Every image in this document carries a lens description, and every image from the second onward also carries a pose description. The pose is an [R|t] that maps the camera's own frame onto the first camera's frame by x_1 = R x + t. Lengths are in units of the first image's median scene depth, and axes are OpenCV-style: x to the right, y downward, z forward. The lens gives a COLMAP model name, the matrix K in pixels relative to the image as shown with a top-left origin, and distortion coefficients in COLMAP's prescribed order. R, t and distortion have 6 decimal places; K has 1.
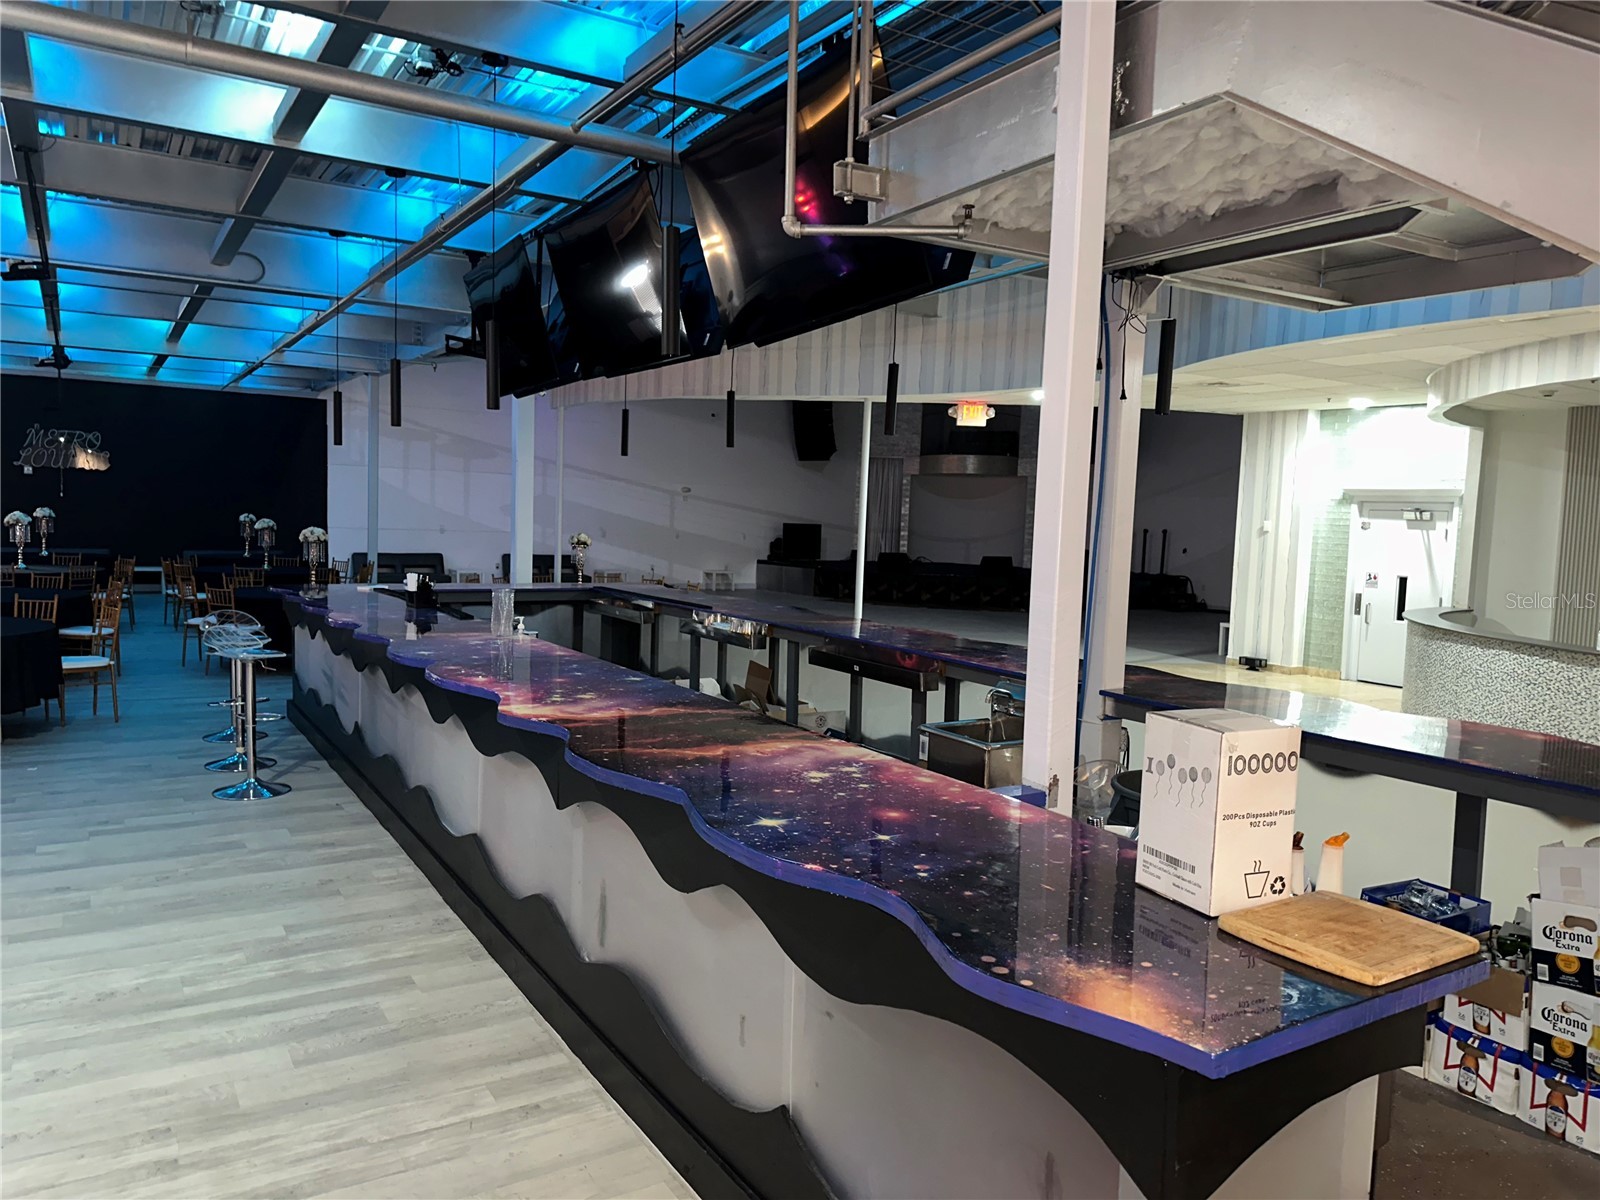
lens RADIAL K [[1125.8, 0, 800.0], [0, 1125.8, 600.0], [0, 0, 1]] dist [0.008841, 0.000686]
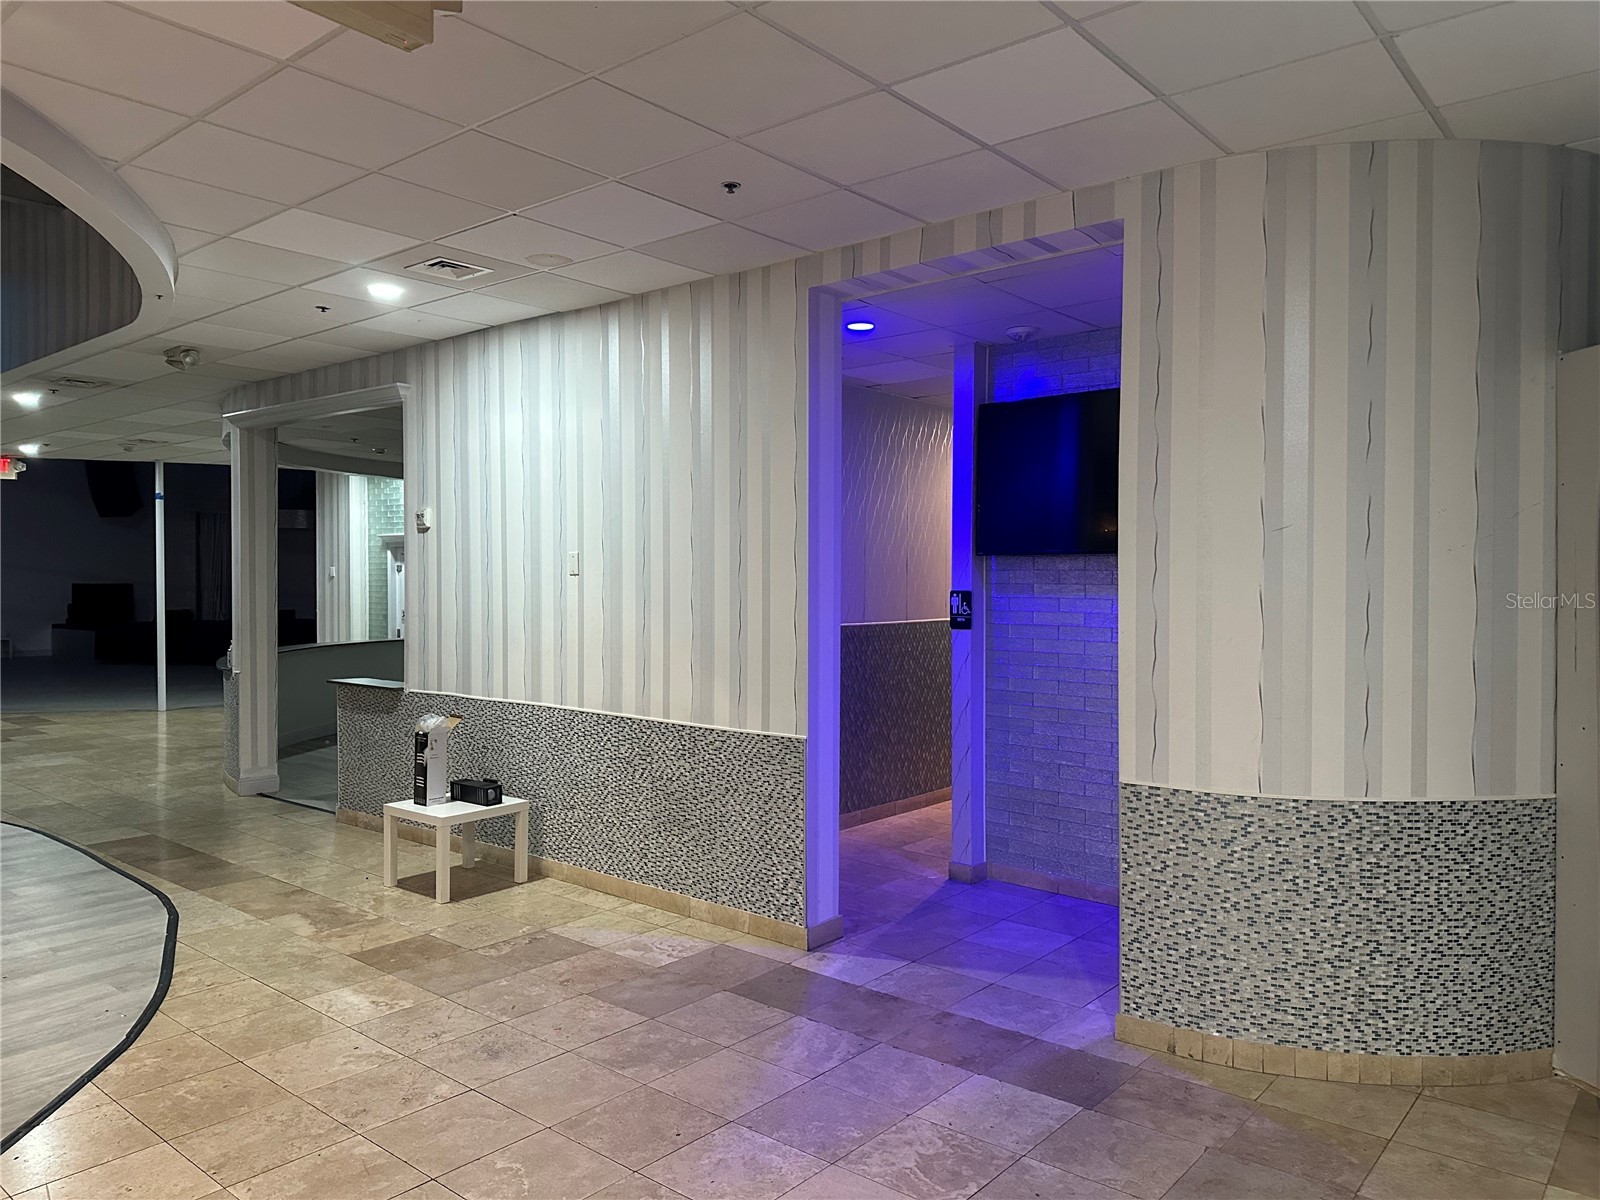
lens RADIAL K [[1125.8, 0, 800.0], [0, 1125.8, 600.0], [0, 0, 1]] dist [0.008841, 0.000686]
pose [[0.949233, -0.042857, 0.311642, 0.508722], [0.057851, 0.997562, -0.039025, 0.035627], [-0.309210, 0.055072, 0.949398, -0.232712]]
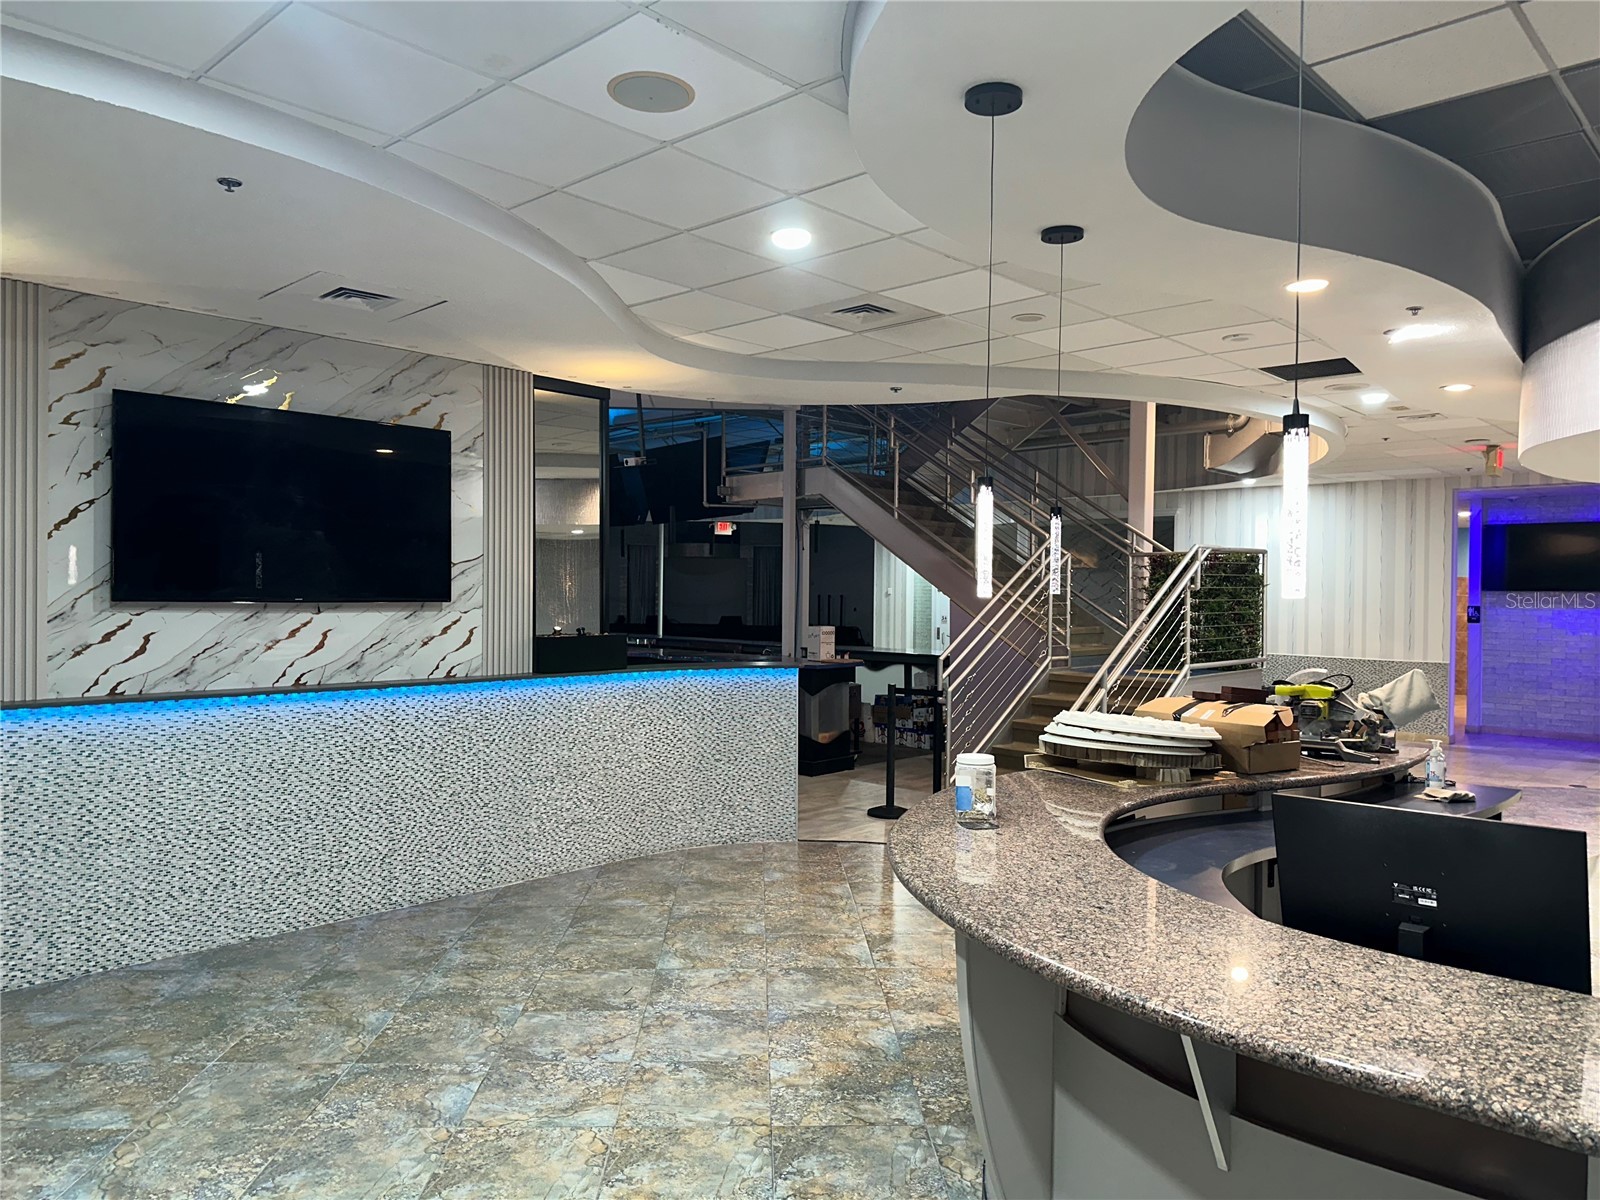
lens RADIAL K [[1125.8, 0, 800.0], [0, 1125.8, 600.0], [0, 0, 1]] dist [0.008841, 0.000686]
pose [[0.966691, -0.025477, 0.254674, -0.178992], [0.041776, 0.997395, -0.058799, 0.048264], [-0.252513, 0.067479, 0.965238, -0.687560]]
